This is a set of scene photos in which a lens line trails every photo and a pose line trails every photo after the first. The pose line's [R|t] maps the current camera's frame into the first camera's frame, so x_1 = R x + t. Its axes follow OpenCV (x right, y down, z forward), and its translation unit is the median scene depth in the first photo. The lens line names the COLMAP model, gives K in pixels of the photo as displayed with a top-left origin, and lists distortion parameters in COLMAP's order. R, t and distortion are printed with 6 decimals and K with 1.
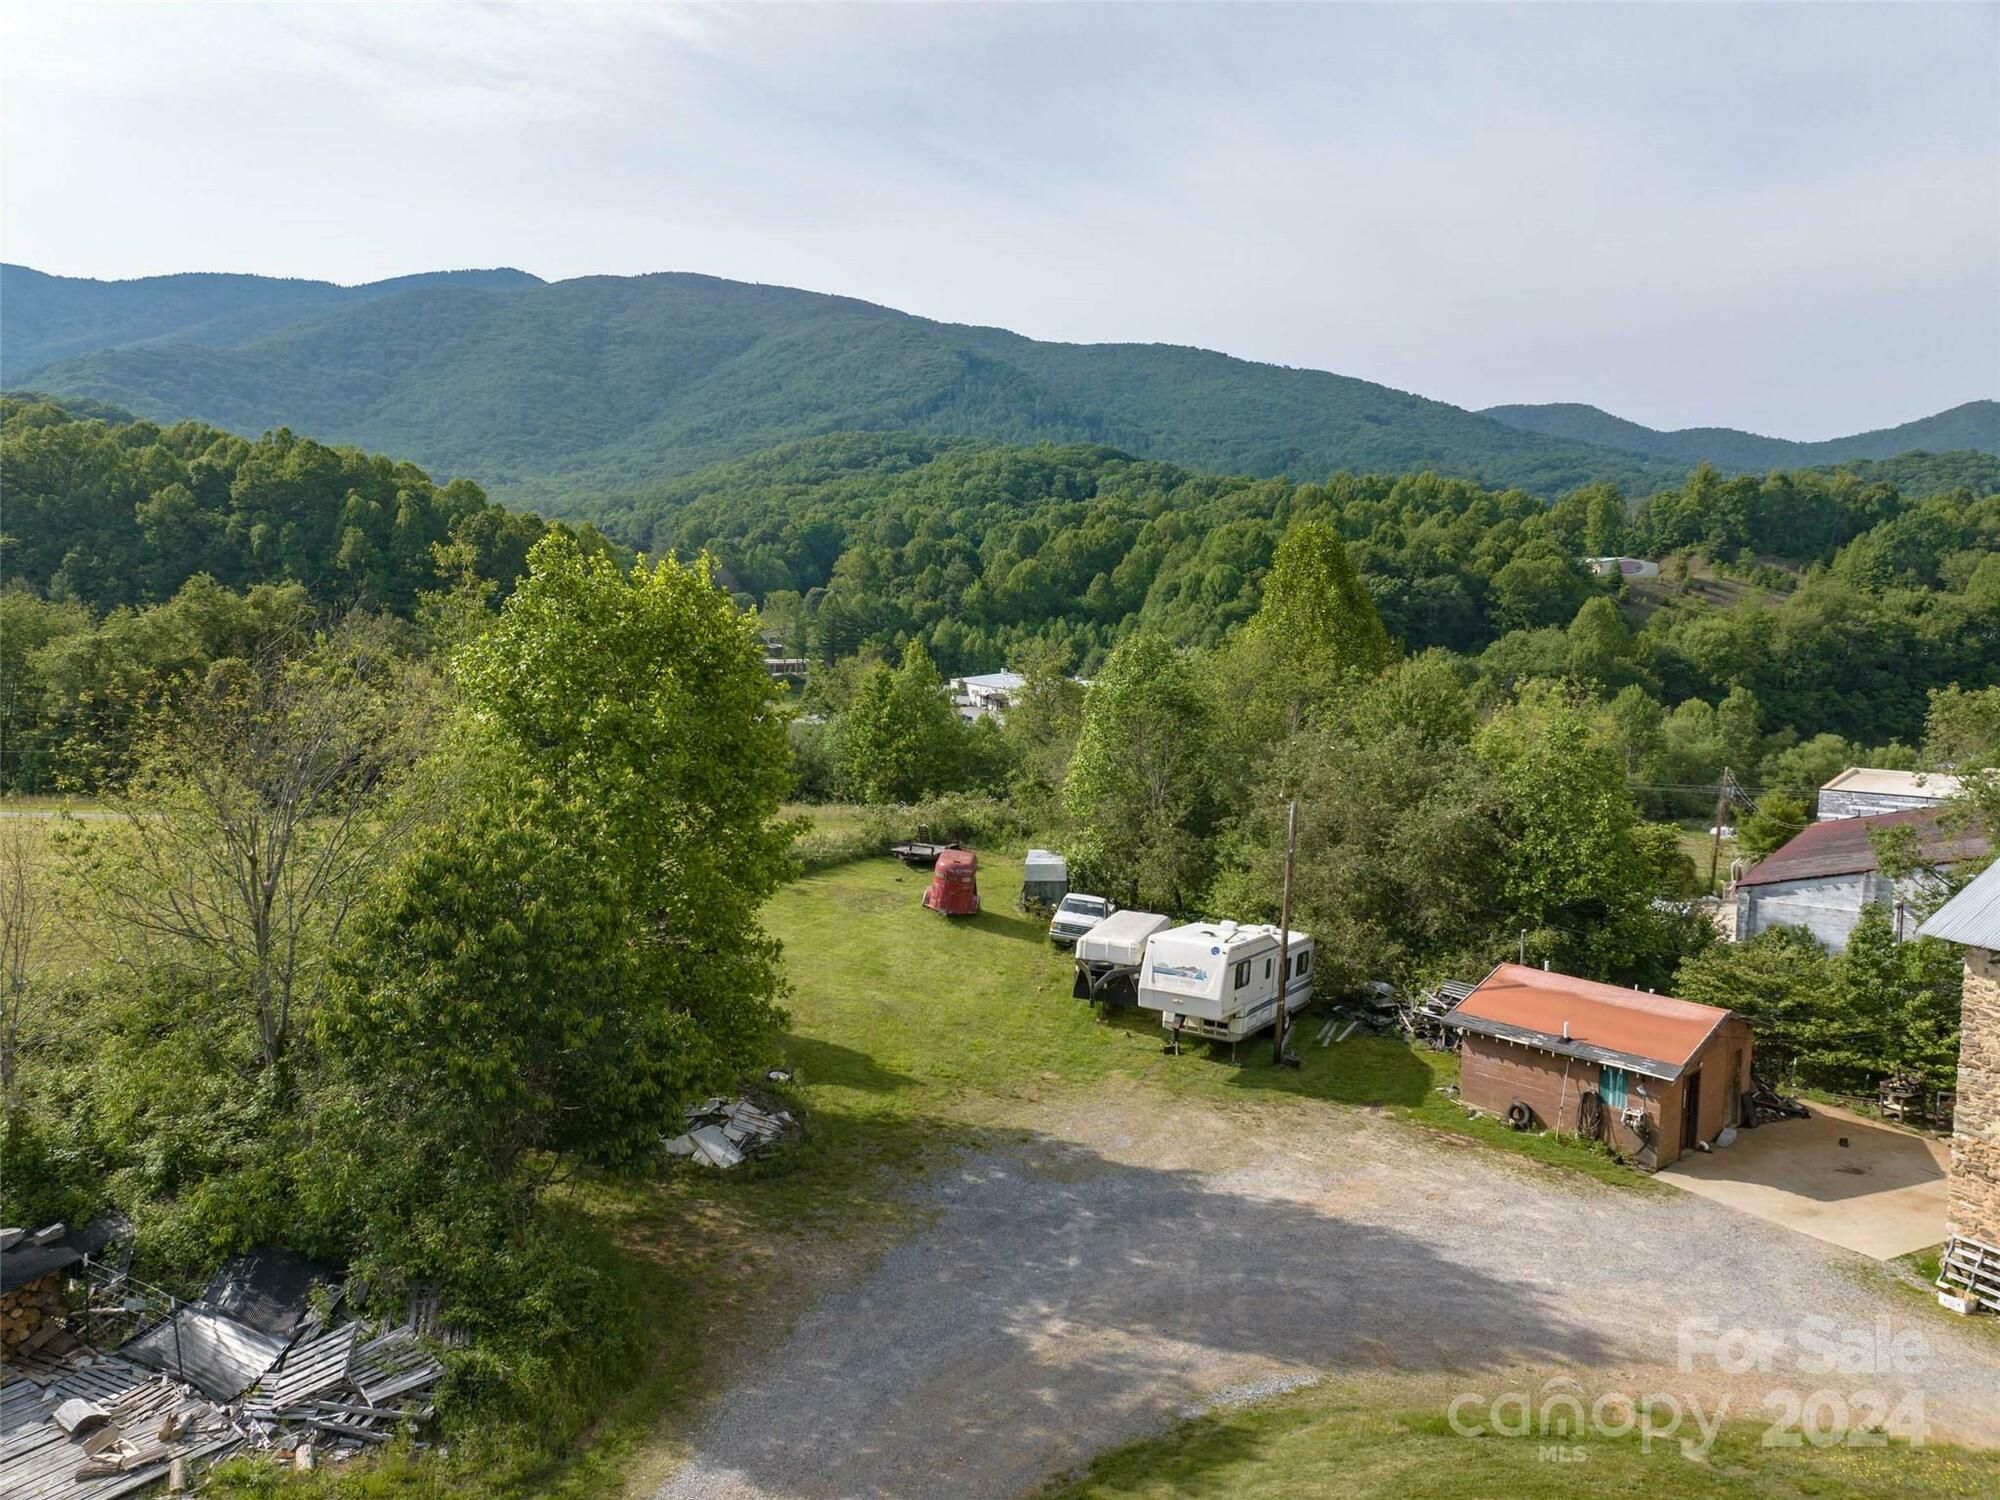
lens RADIAL K [[1412.8, 0, 998.5], [0, 1412.8, 753.1], [0, 0, 1]] dist [-0.045699, 0.015463]
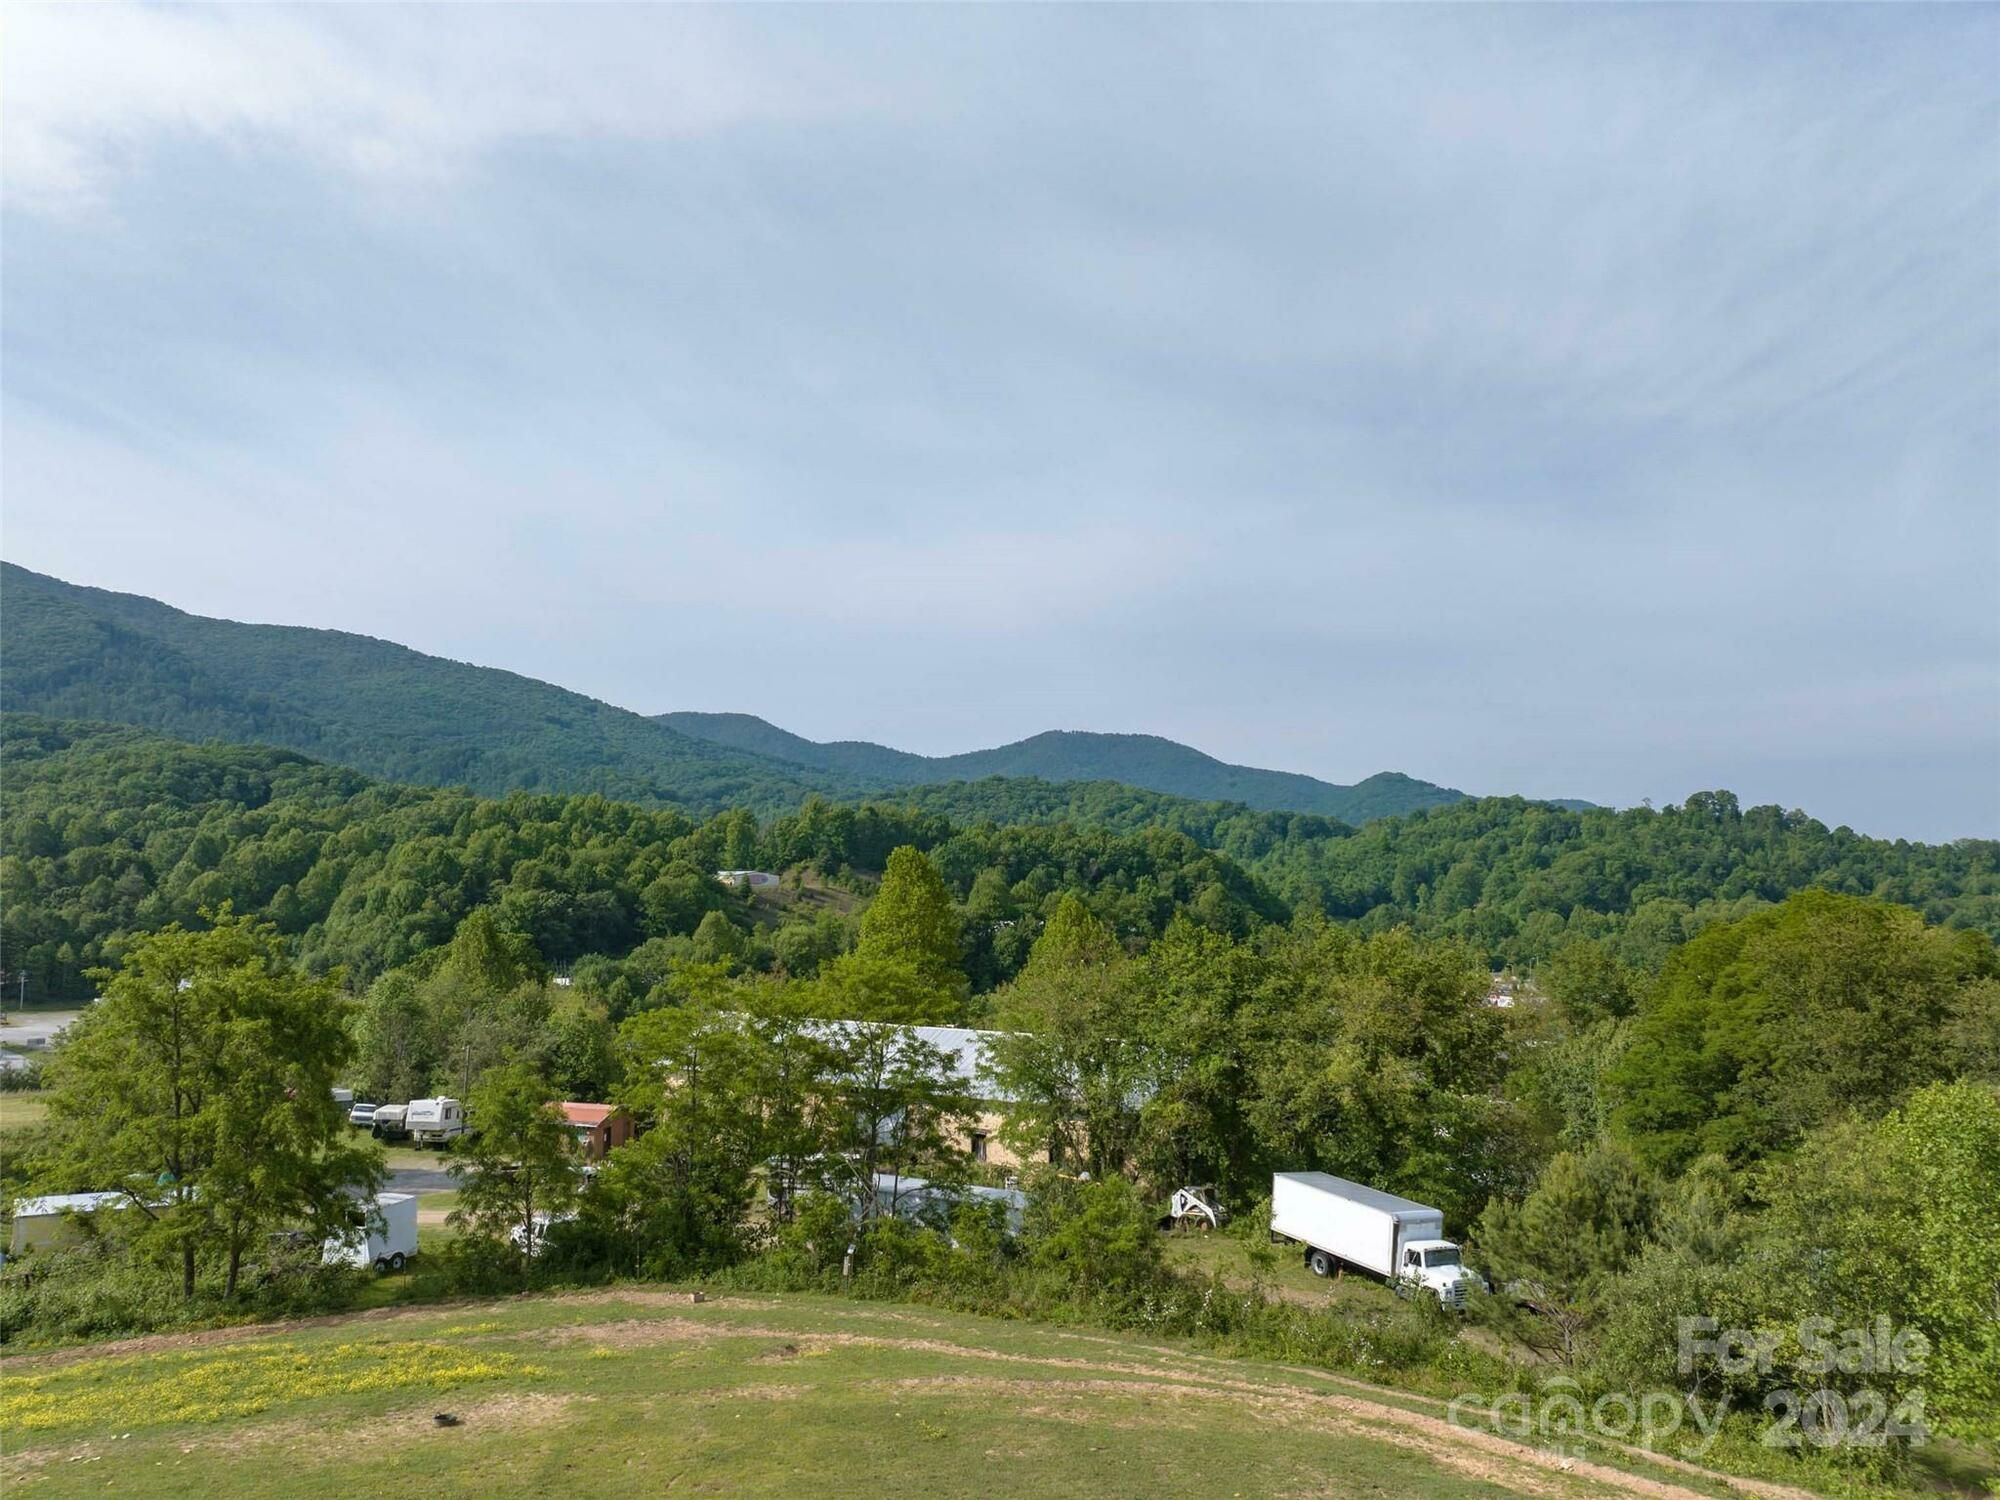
lens RADIAL K [[1412.8, 0, 999.0], [0, 1412.8, 743.3], [0, 0, 1]] dist [-0.045699, 0.015463]
pose [[0.846328, 0.053683, 0.529950, -0.034759], [0.059890, 0.979010, -0.194816, 0.004868], [-0.529285, 0.196617, 0.825348, -0.168804]]
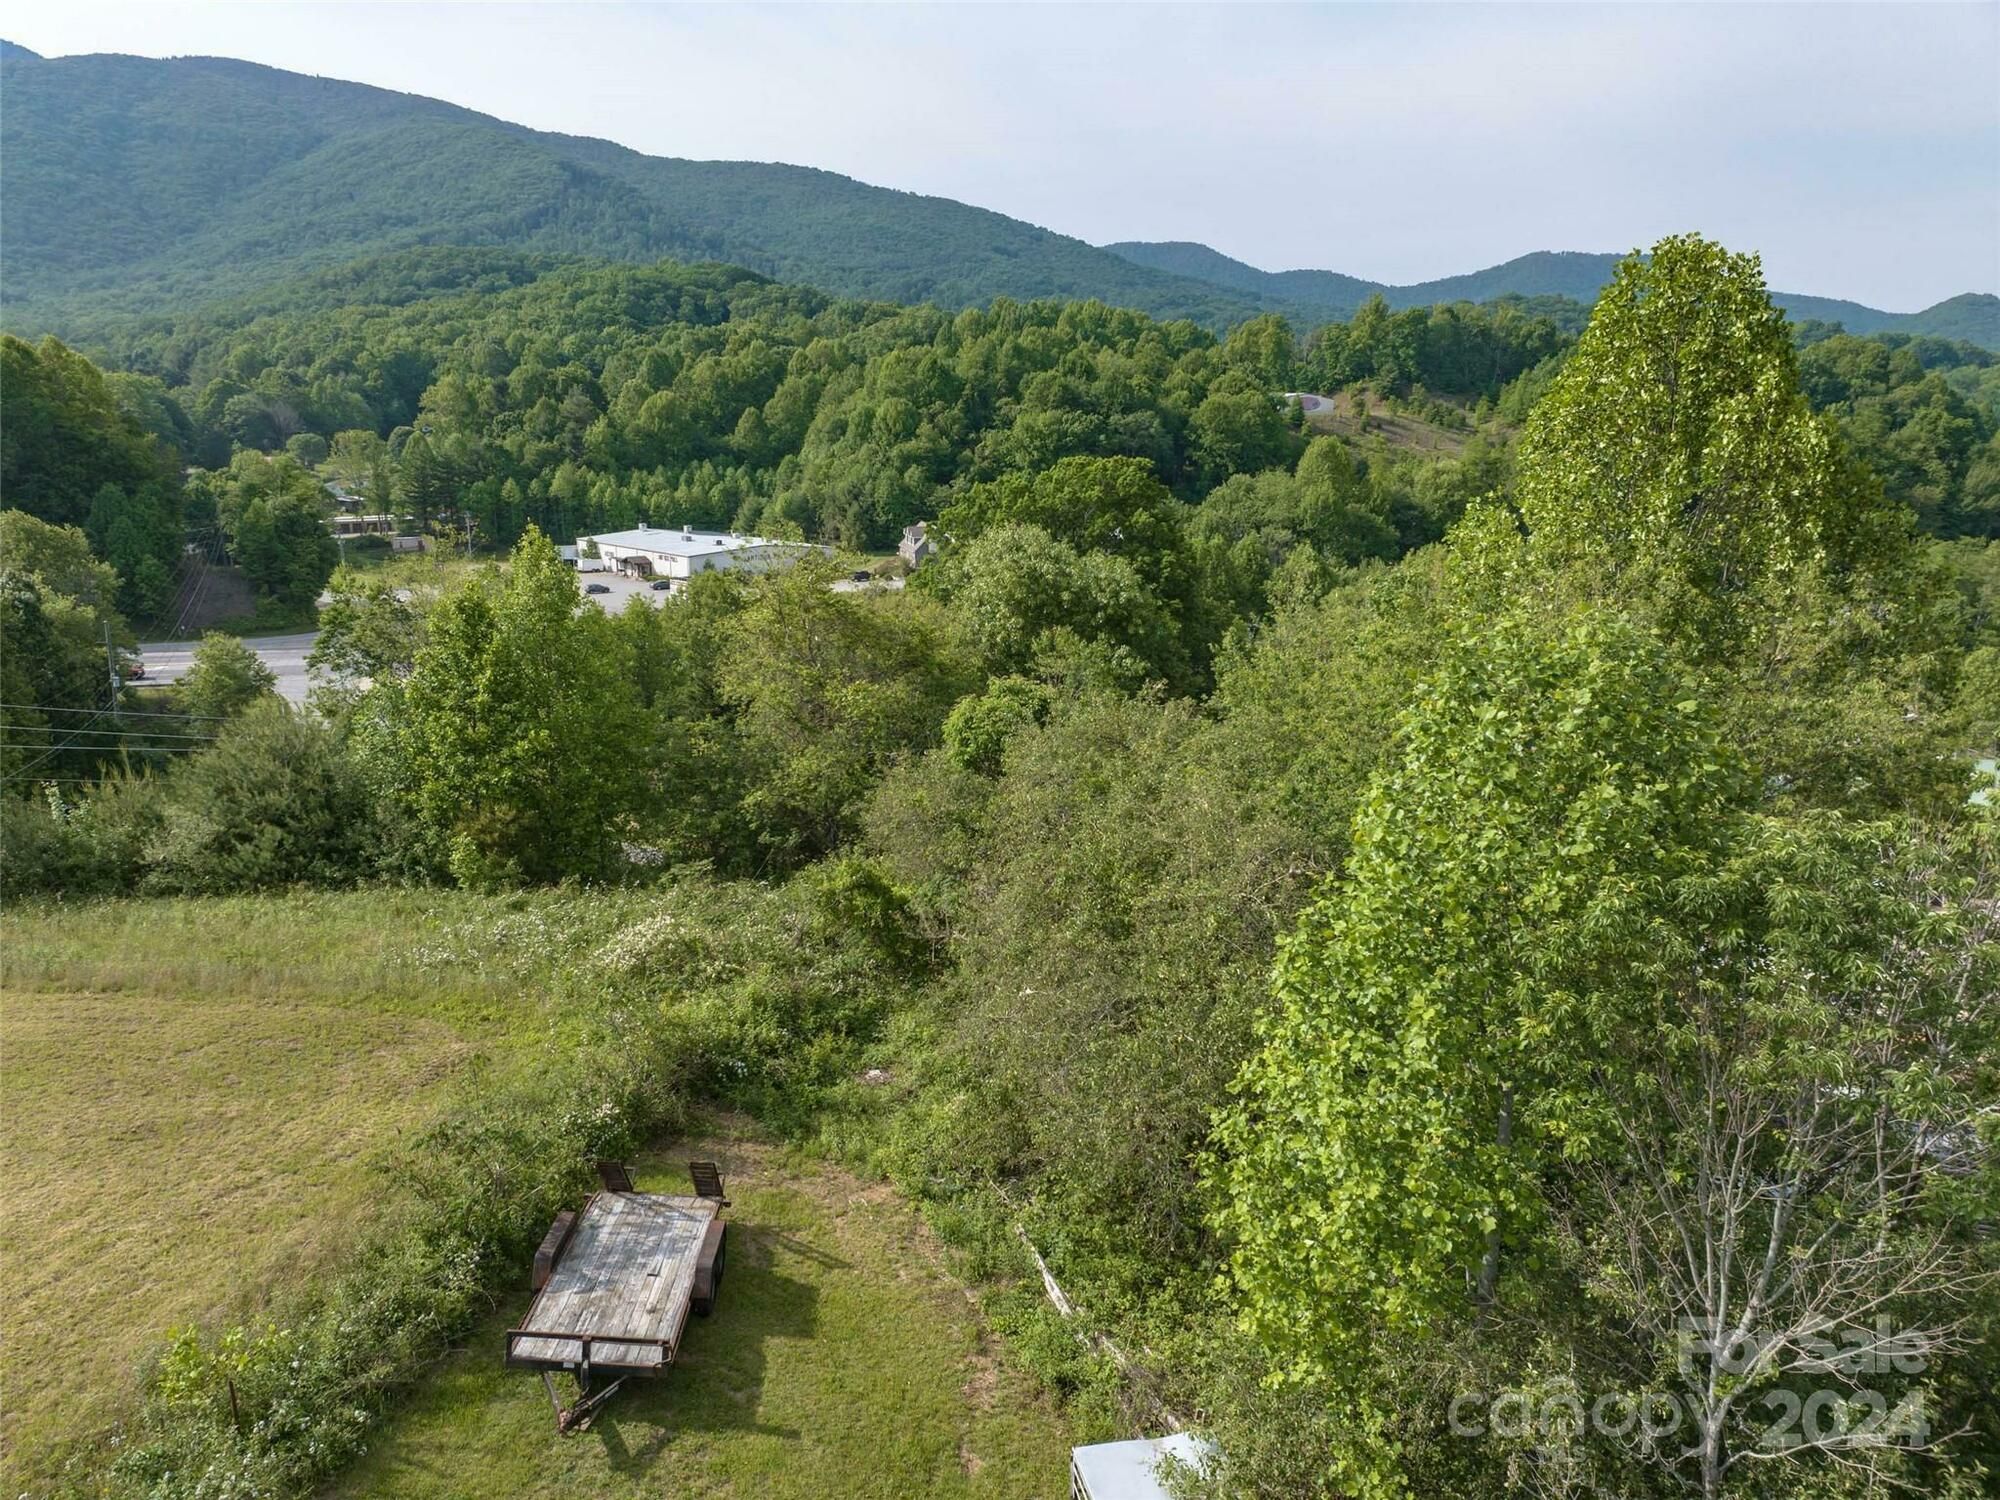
lens RADIAL K [[1412.8, 0, 1000.0], [0, 1412.8, 752.8], [0, 0, 1]] dist [-0.045699, 0.015463]
pose [[0.966361, -0.056746, 0.250853, -0.007039], [0.028456, 0.992958, 0.114999, -0.013058], [-0.255612, -0.103993, 0.961170, 0.112998]]
